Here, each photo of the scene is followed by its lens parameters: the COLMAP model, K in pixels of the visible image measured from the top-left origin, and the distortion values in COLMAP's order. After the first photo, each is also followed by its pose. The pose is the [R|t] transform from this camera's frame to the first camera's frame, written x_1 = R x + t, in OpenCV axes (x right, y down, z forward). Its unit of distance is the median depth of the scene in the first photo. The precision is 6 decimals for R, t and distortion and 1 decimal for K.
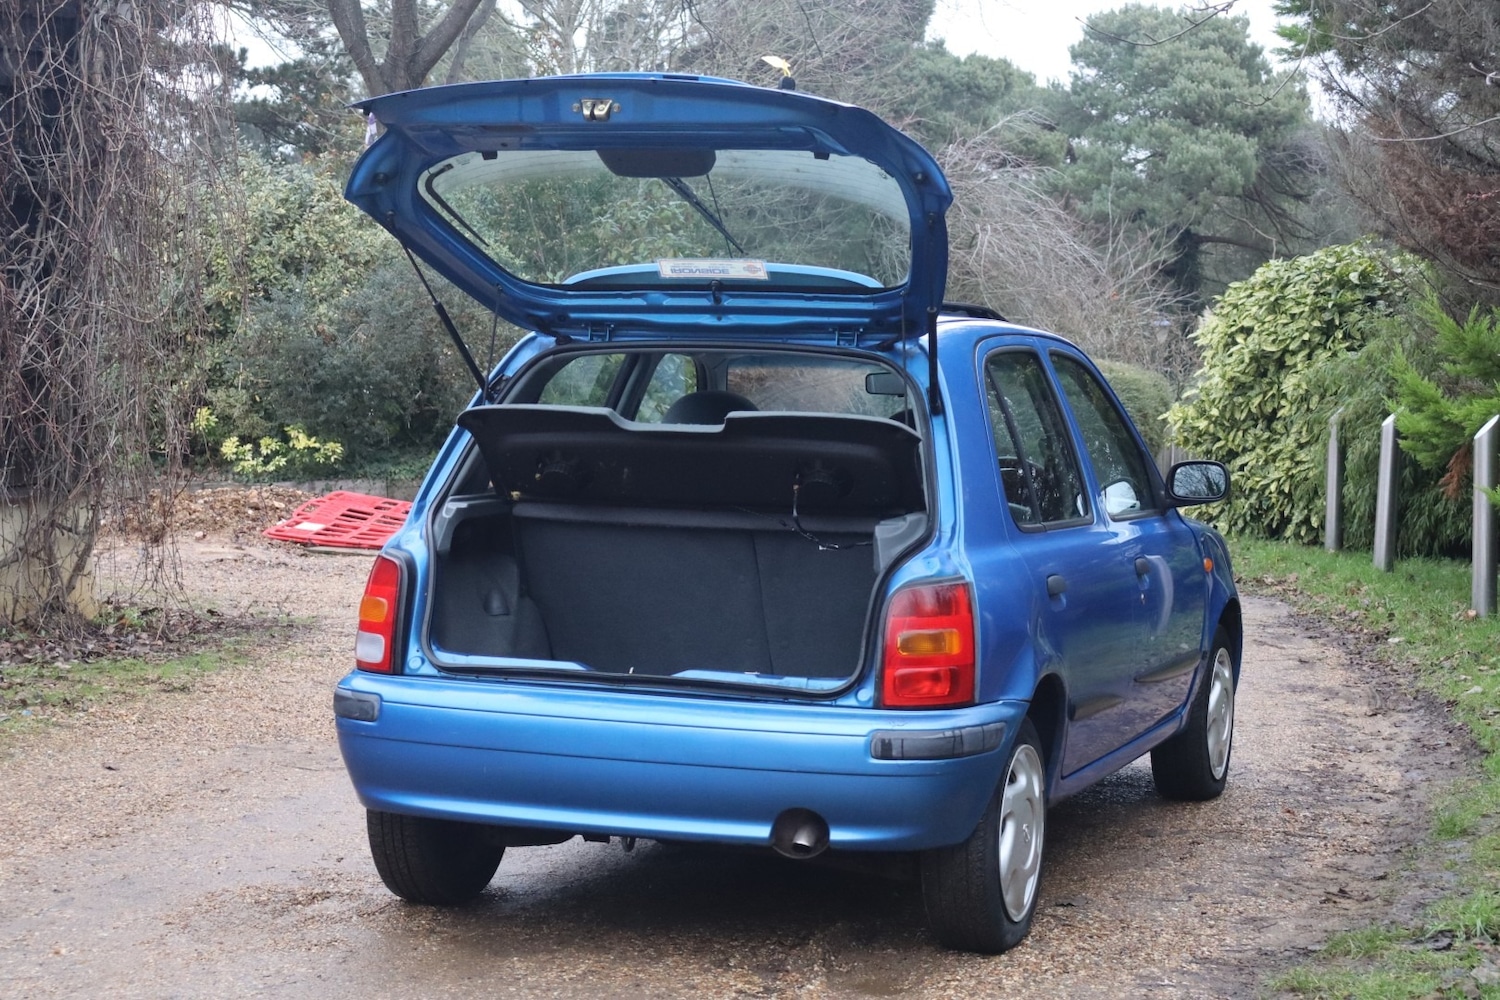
lens RADIAL K [[2989.0, 0, 758.0], [0, 2989.0, 488.2], [0, 0, 1]] dist [-0.003356, 0.000000]
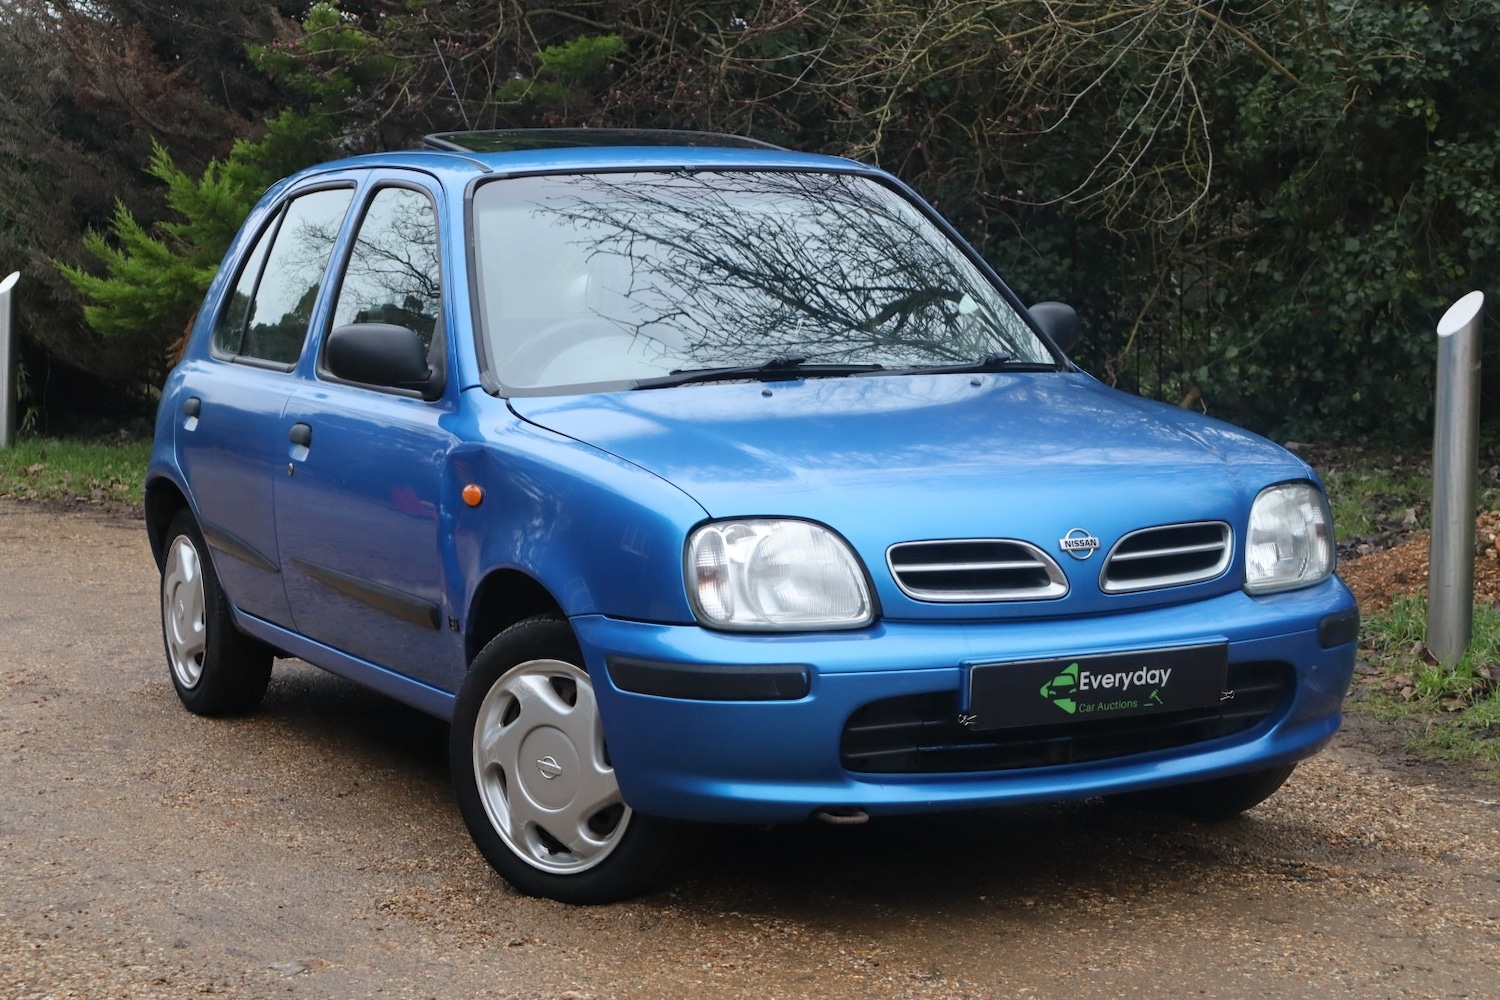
lens RADIAL K [[2989.0, 0, 759.2], [0, 2989.0, 501.5], [0, 0, 1]] dist [-0.003356, 0.000000]
pose [[0.692969, -0.075951, 0.716955, -0.366291], [0.045875, 0.997066, 0.061285, -0.003543], [-0.719506, -0.009579, 0.694420, 0.235963]]
